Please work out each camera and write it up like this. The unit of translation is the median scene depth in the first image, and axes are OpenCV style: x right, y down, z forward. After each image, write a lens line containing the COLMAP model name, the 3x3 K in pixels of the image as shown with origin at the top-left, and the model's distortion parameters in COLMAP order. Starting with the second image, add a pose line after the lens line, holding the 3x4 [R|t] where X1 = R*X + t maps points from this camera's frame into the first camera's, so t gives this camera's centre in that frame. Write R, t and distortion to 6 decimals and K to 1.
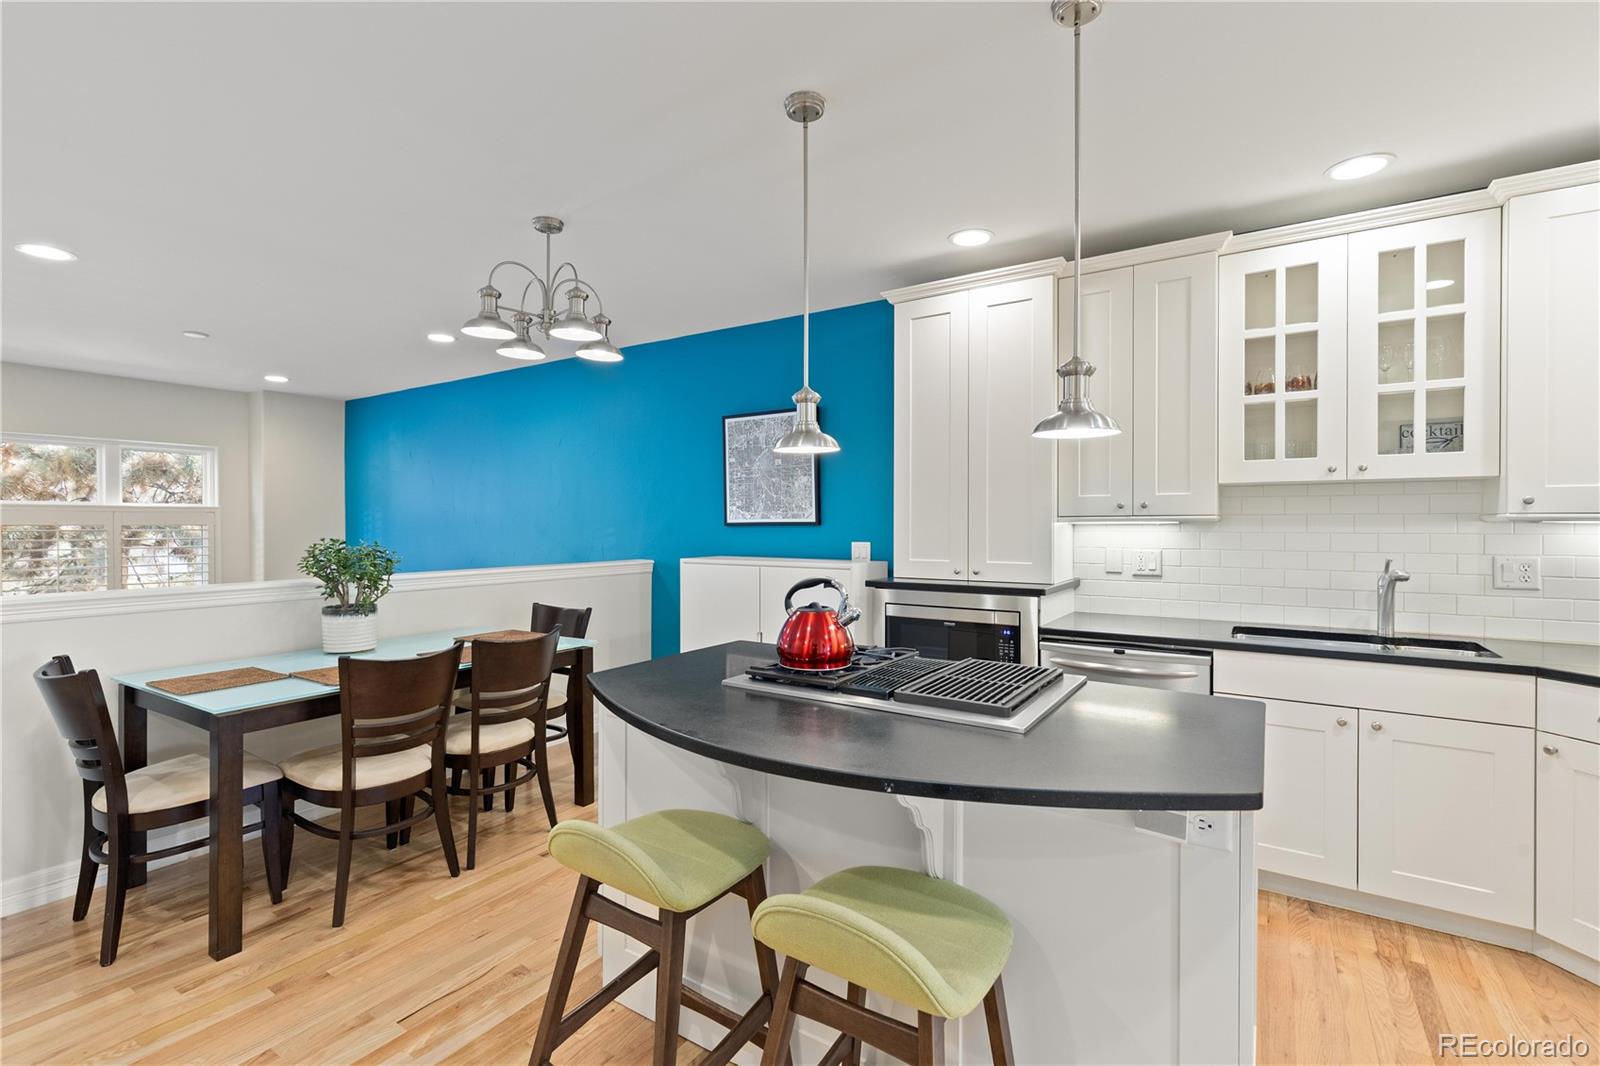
lens RADIAL K [[728.4, 0, 796.5], [0, 728.4, 529.4], [0, 0, 1]] dist [0.004919, -0.000650]
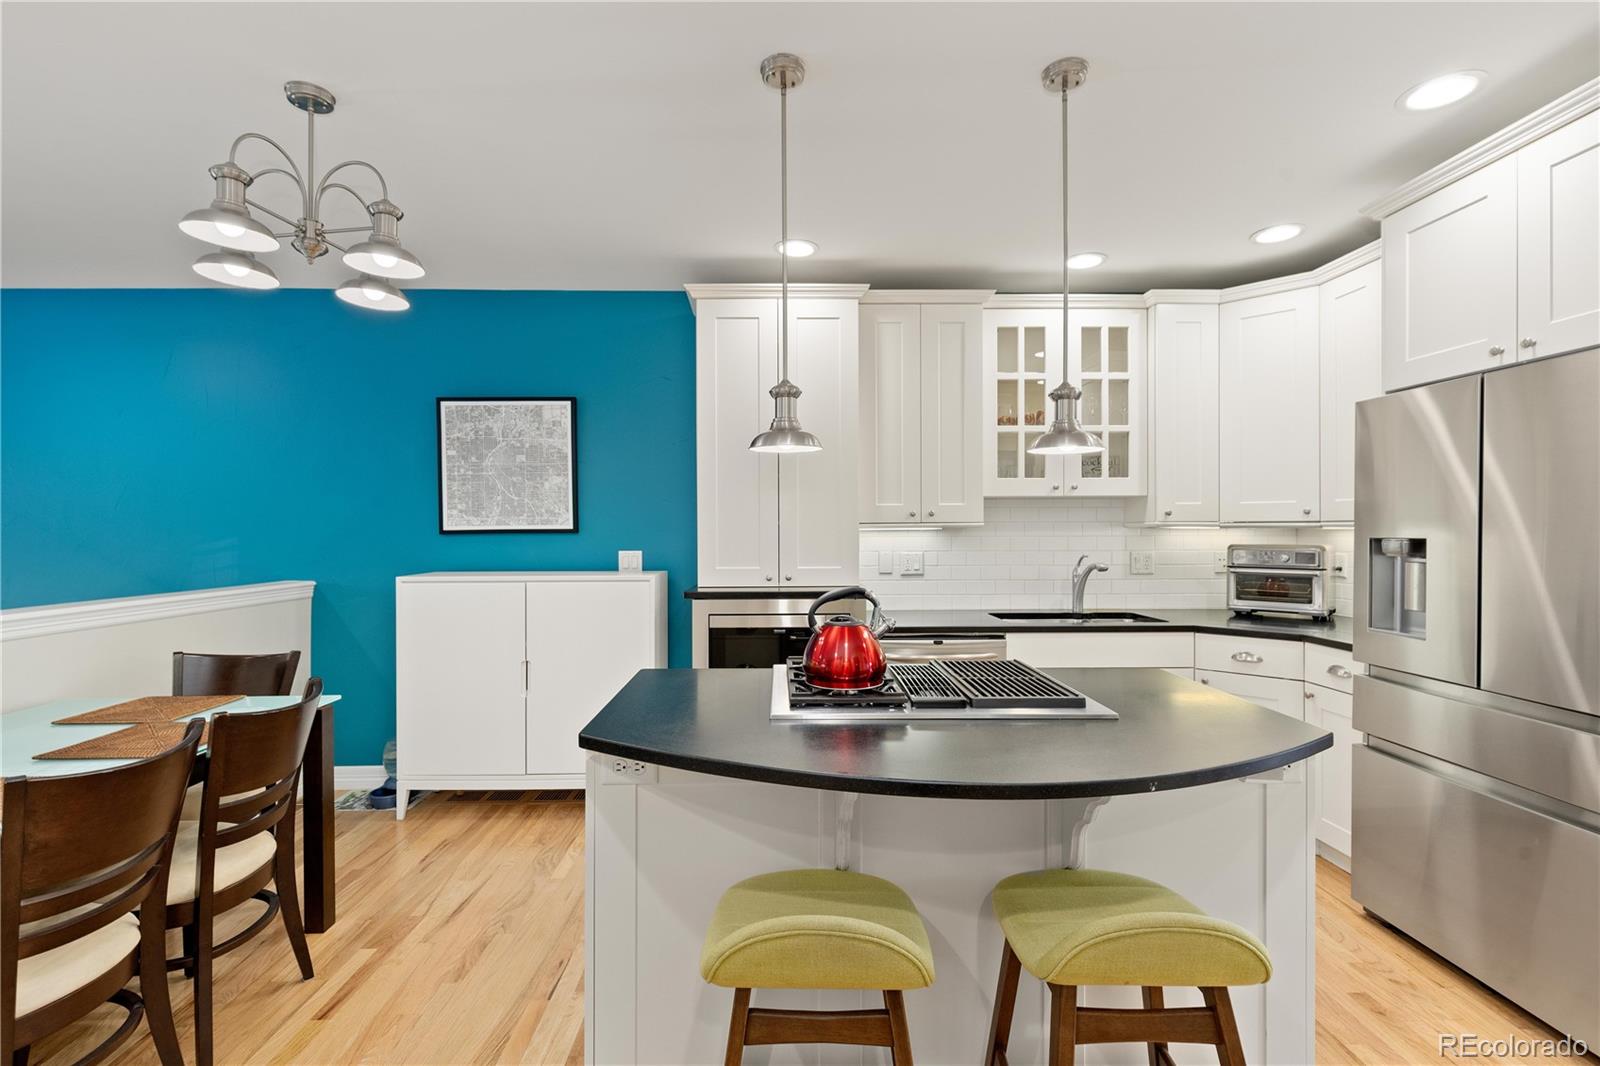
lens RADIAL K [[728.4, 0, 792.1], [0, 728.4, 531.4], [0, 0, 1]] dist [0.004919, -0.000650]
pose [[0.825132, -0.004272, 0.564923, -0.378035], [0.008234, 0.999956, -0.004465, -0.001719], [-0.564879, 0.008336, 0.825131, 0.188885]]
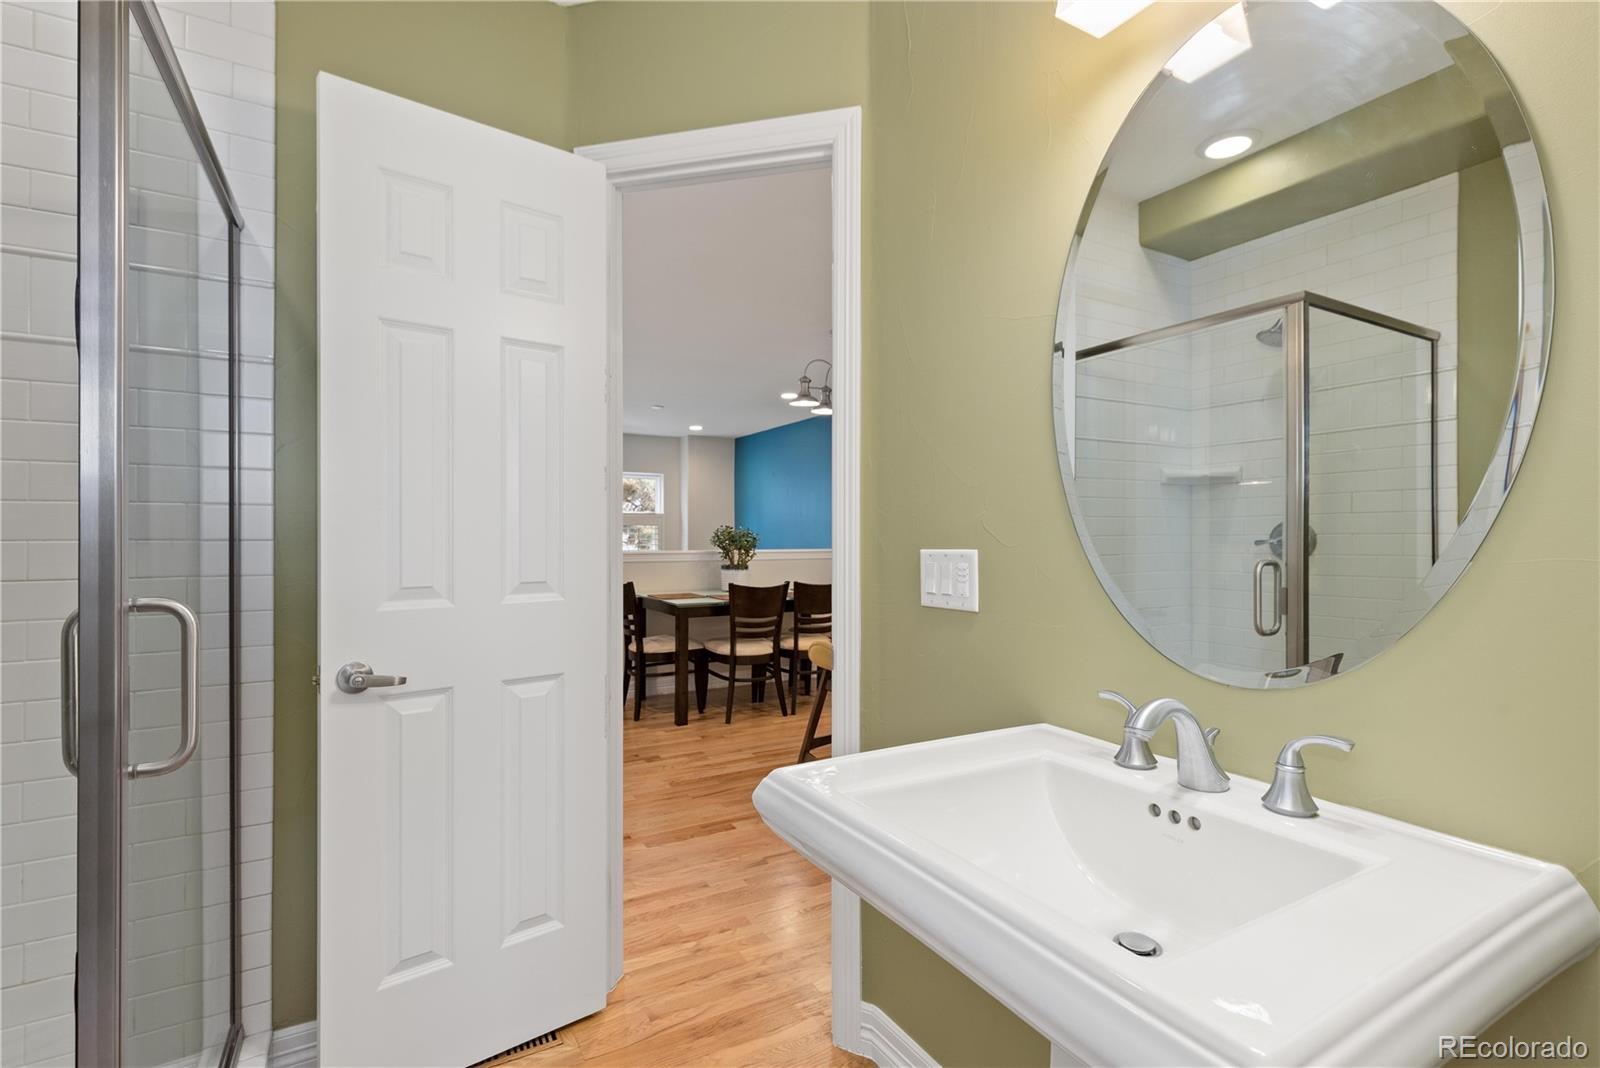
lens RADIAL K [[728.4, 0, 789.7], [0, 728.4, 535.0], [0, 0, 1]] dist [0.004919, -0.000650]
pose [[0.886718, 0.002171, -0.462305, 0.337054], [-0.004544, 0.999982, -0.004020, 0.044737], [0.462288, 0.005665, 0.886712, -0.526712]]
